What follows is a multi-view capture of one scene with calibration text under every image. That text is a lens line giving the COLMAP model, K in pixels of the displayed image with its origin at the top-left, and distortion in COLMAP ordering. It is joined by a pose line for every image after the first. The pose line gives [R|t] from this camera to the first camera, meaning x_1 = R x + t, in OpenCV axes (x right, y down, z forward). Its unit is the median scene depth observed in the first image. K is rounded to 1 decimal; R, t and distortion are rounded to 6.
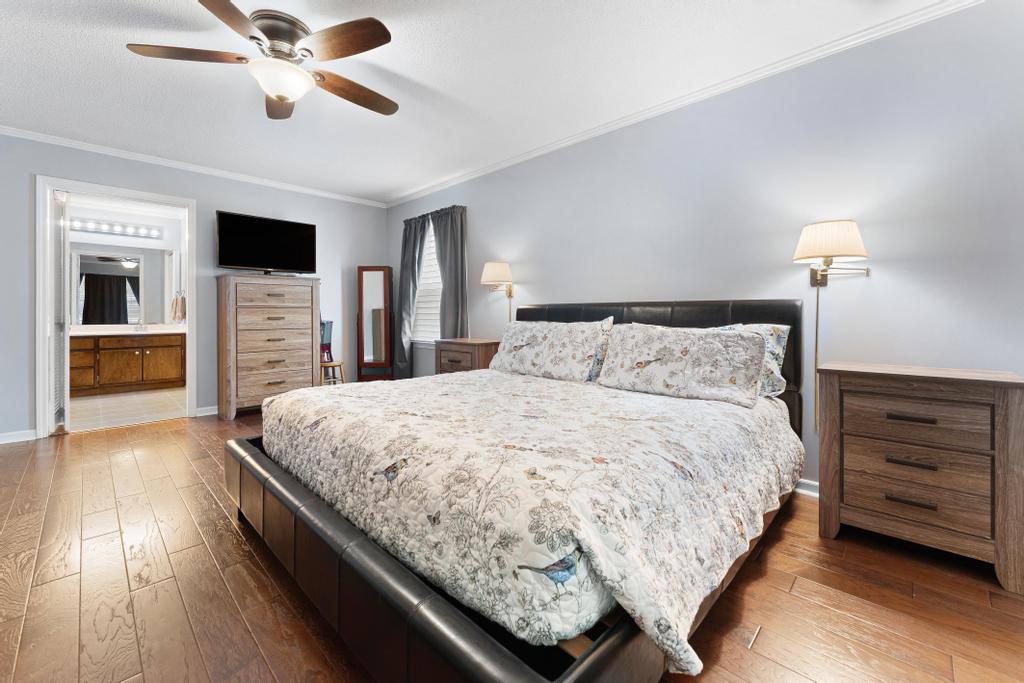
lens RADIAL K [[412.8, 0, 511.5], [0, 412.8, 313.2], [0, 0, 1]] dist [-0.000603, -0.000042]
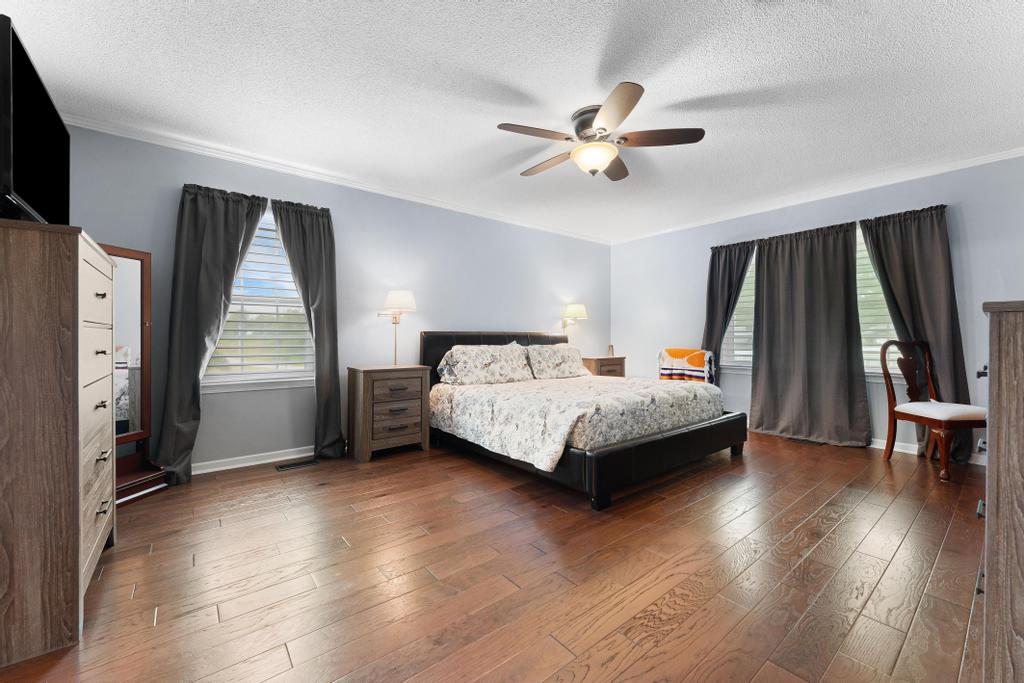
lens RADIAL K [[412.8, 0, 512.0], [0, 412.8, 341.5], [0, 0, 1]] dist [-0.000190, -0.000015]
pose [[0.119032, -0.006907, 0.992866, -1.308724], [0.000574, 0.999976, 0.006888, -0.001393], [-0.992890, -0.000250, 0.119033, 0.762958]]
